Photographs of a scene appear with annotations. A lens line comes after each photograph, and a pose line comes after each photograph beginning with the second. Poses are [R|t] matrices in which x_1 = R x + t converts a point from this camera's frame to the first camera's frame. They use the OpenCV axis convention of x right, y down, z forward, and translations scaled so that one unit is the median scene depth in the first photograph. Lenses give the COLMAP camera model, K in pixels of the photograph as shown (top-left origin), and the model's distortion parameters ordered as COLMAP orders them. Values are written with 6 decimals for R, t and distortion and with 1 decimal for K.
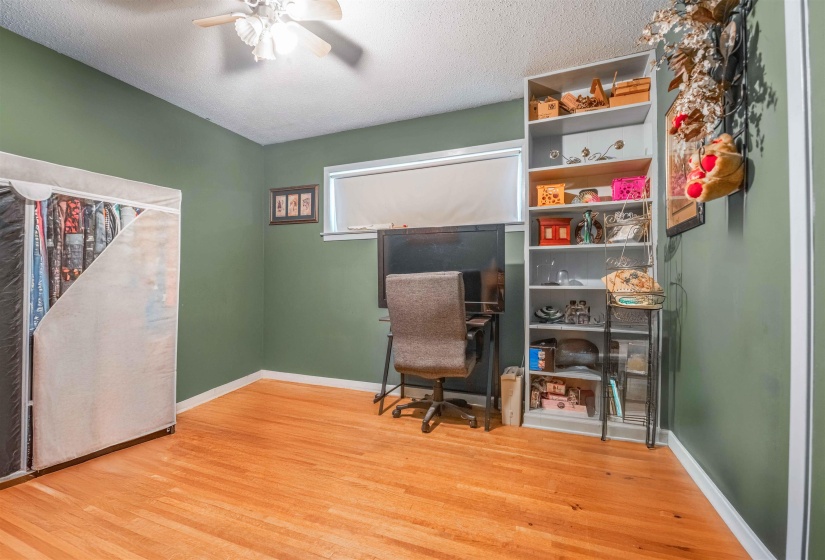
lens RADIAL K [[360.3, 0, 408.7], [0, 360.3, 282.2], [0, 0, 1]] dist [-0.011349, -0.000002]
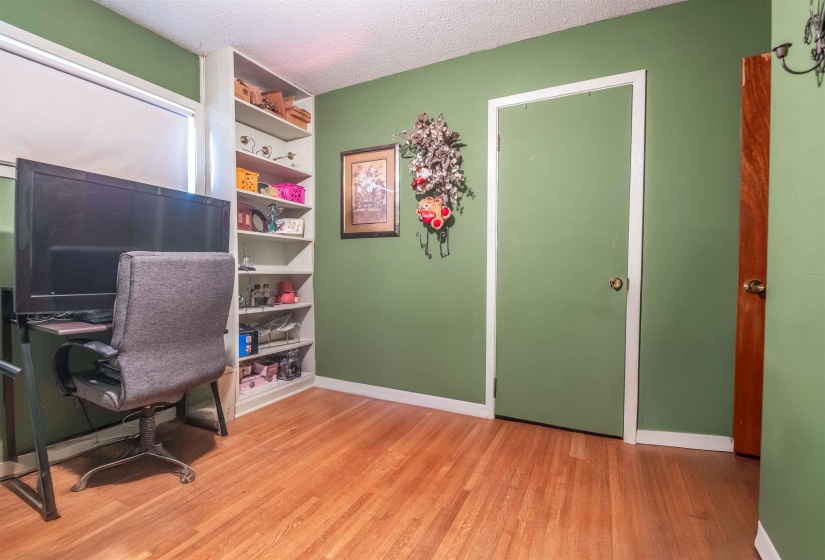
lens RADIAL K [[360.3, 0, 410.0], [0, 360.3, 278.9], [0, 0, 1]] dist [-0.011349, -0.000002]
pose [[0.102629, -0.022661, 0.994462, -0.586860], [-0.009871, 0.999668, 0.023798, 0.004392], [-0.994671, -0.012259, 0.102371, 0.453992]]
